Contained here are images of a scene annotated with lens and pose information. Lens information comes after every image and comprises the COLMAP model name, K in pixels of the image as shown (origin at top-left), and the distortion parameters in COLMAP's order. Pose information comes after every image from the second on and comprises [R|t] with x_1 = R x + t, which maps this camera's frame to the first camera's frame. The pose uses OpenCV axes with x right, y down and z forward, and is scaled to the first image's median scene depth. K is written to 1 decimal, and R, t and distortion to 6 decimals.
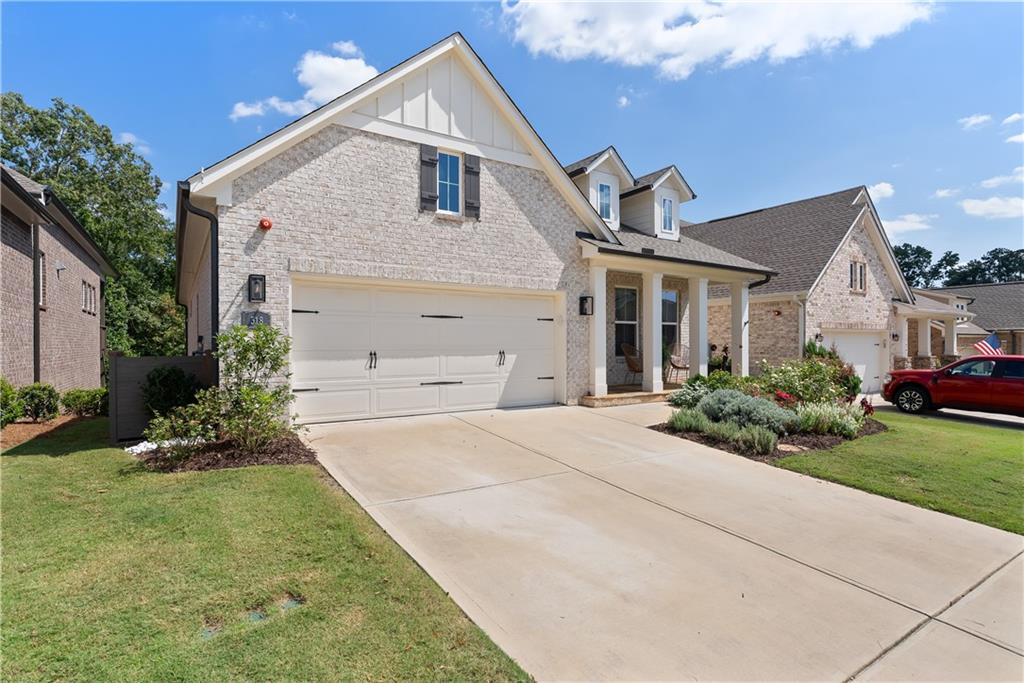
lens RADIAL K [[495.3, 0, 512.0], [0, 495.3, 341.5], [0, 0, 1]] dist [-0.001708, 0.000122]
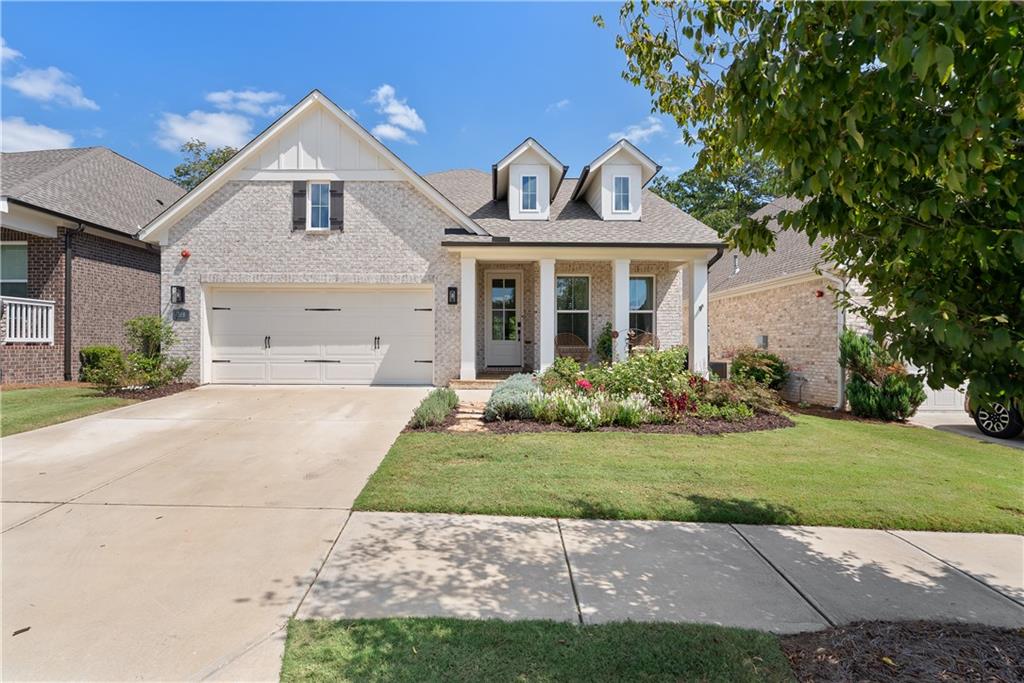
lens RADIAL K [[495.3, 0, 512.0], [0, 495.3, 341.5], [0, 0, 1]] dist [-0.001708, 0.000122]
pose [[0.847542, -0.003081, -0.530719, 0.900224], [-0.001927, 0.999959, -0.008883, 0.040458], [0.530724, 0.008551, 0.847501, 0.159508]]
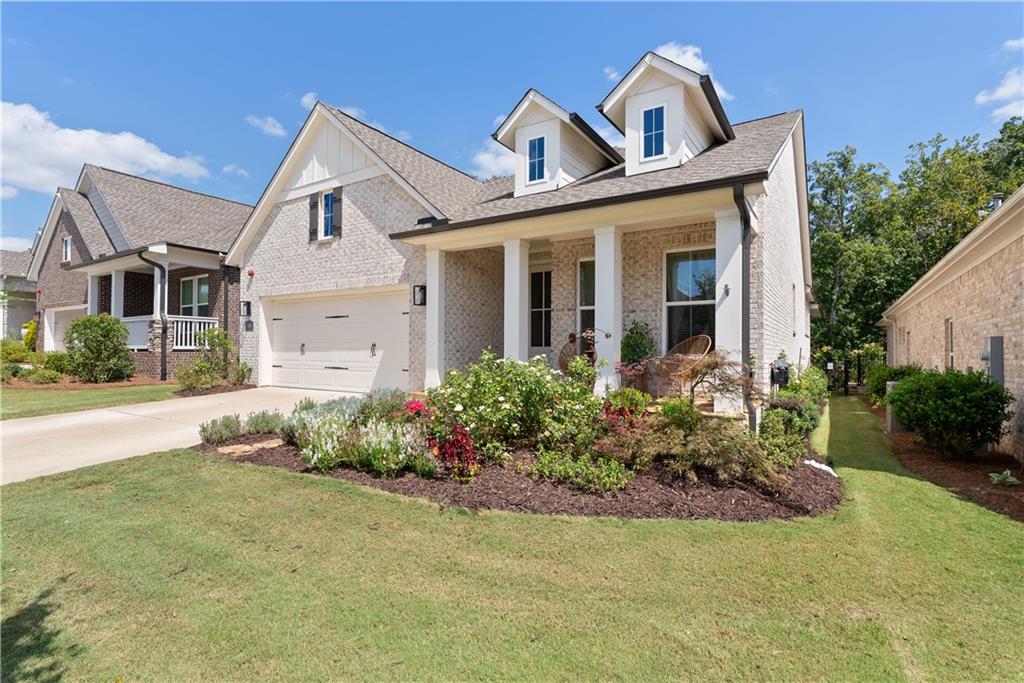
lens RADIAL K [[508.7, 0, 513.2], [0, 508.7, 346.3], [0, 0, 1]] dist [0.000999, 0.000160]
pose [[0.411206, -0.009771, -0.911490, 1.188096], [-0.006287, 0.999888, -0.013555, 0.039677], [0.911521, 0.011304, 0.411099, 0.820098]]
